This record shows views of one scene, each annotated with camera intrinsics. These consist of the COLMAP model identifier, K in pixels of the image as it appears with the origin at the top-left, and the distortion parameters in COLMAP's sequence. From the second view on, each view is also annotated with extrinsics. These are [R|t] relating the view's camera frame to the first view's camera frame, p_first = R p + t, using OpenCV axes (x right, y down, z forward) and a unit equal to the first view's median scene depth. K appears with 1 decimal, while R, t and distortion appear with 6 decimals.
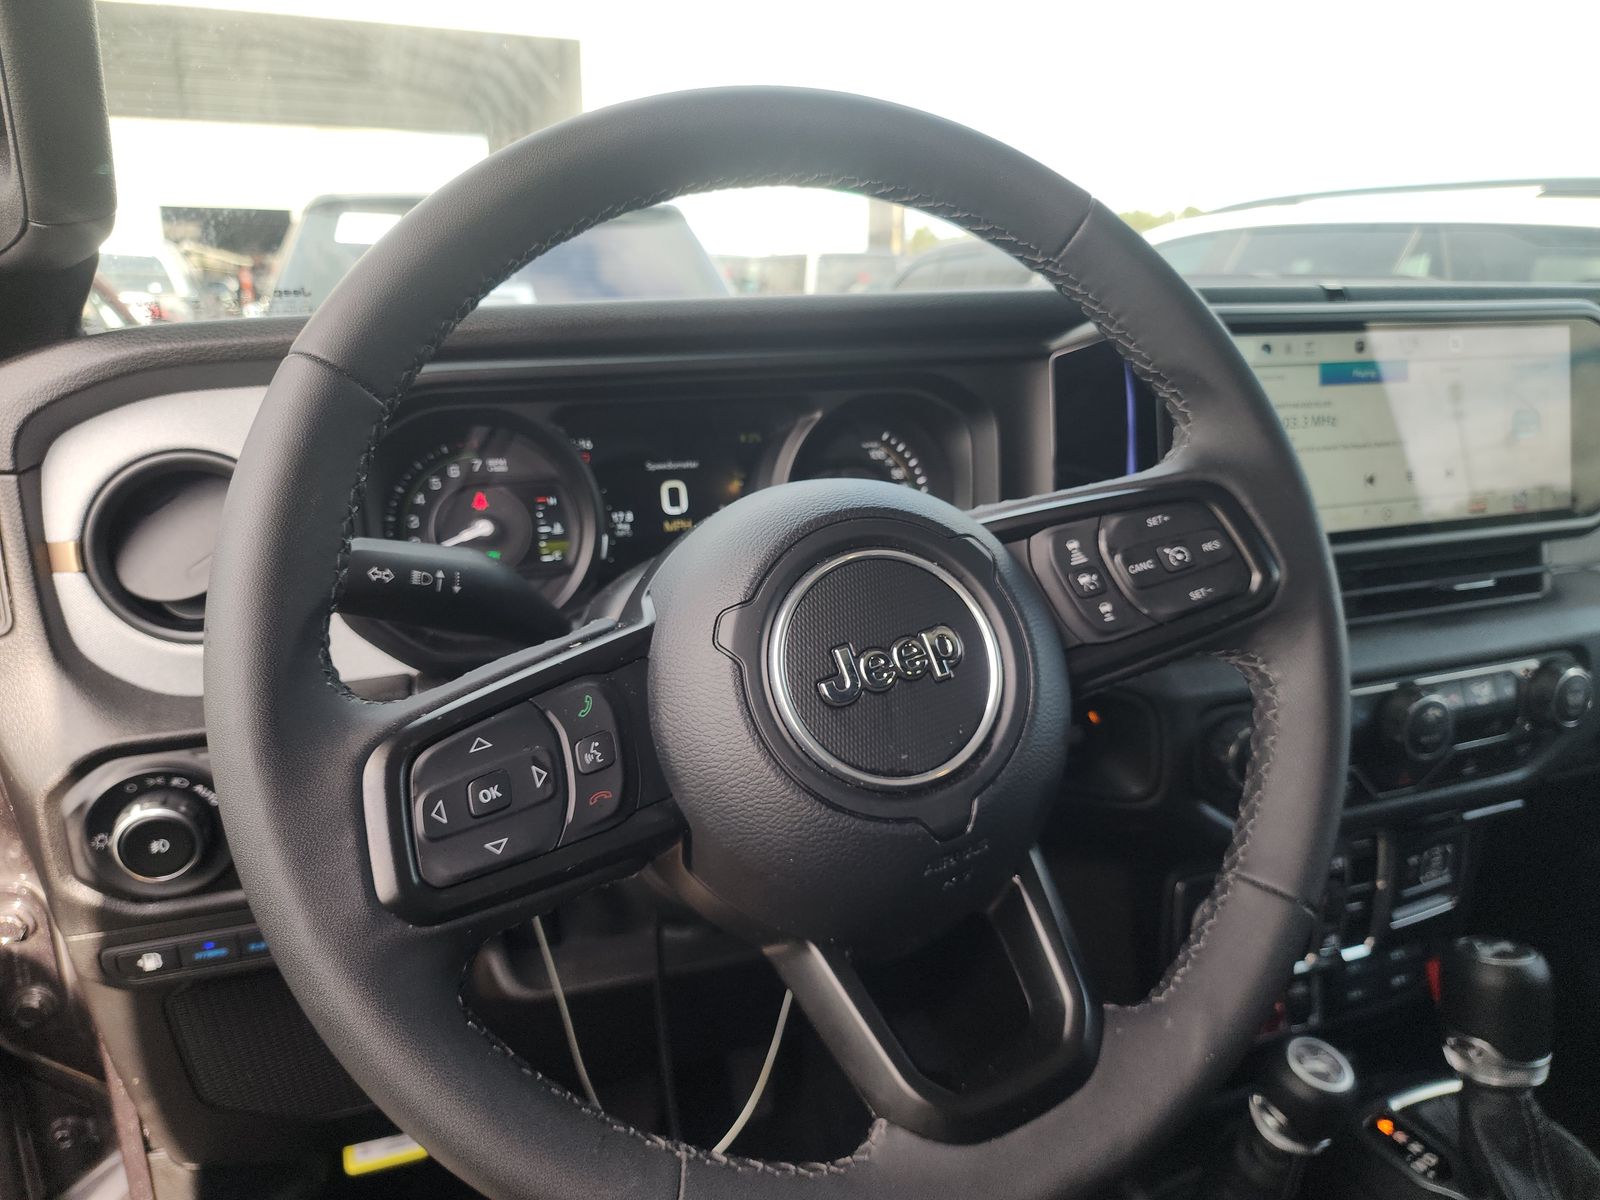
lens RADIAL K [[1105.6, 0, 805.8], [0, 1105.6, 594.3], [0, 0, 1]] dist [0.032183, -0.012832]
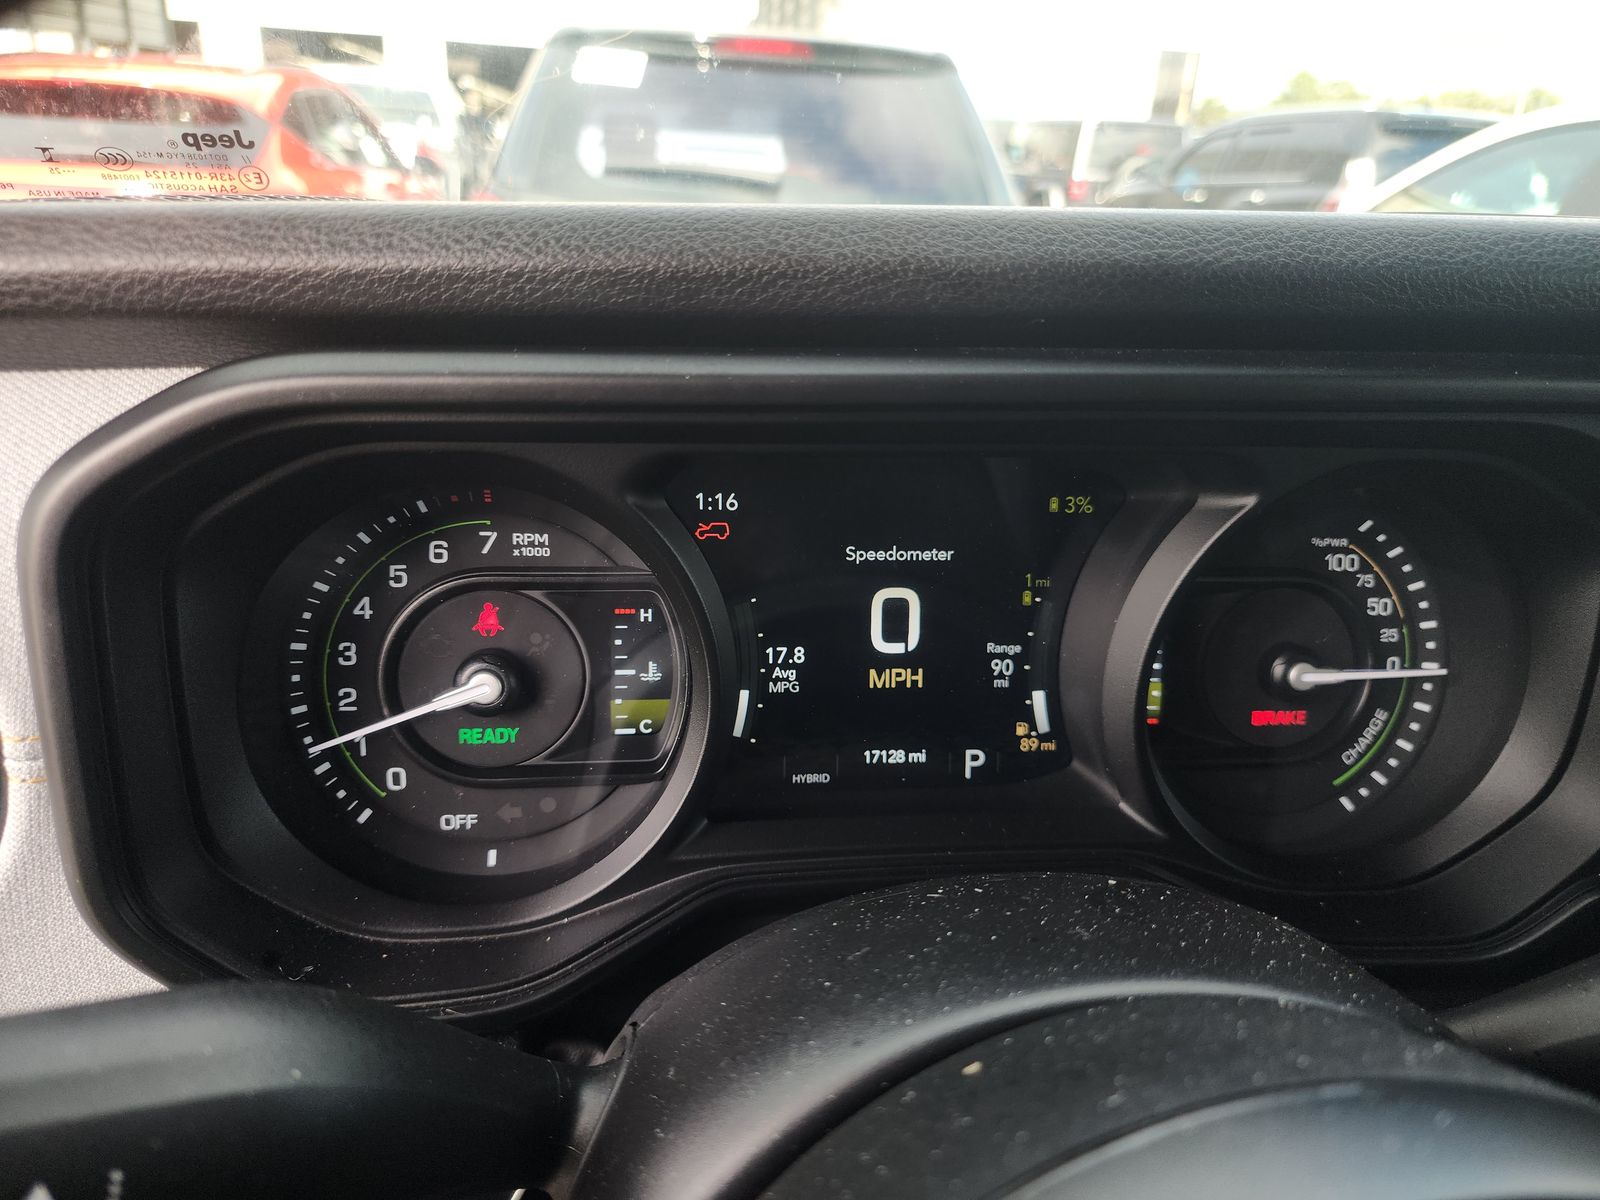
lens RADIAL K [[1105.6, 0, 799.2], [0, 1105.6, 610.8], [0, 0, 1]] dist [0.032183, -0.012832]
pose [[0.972290, 0.131972, -0.192966, -0.068096], [-0.107120, 0.985171, 0.134032, -0.154533], [0.207792, -0.109647, 0.972008, 0.529260]]
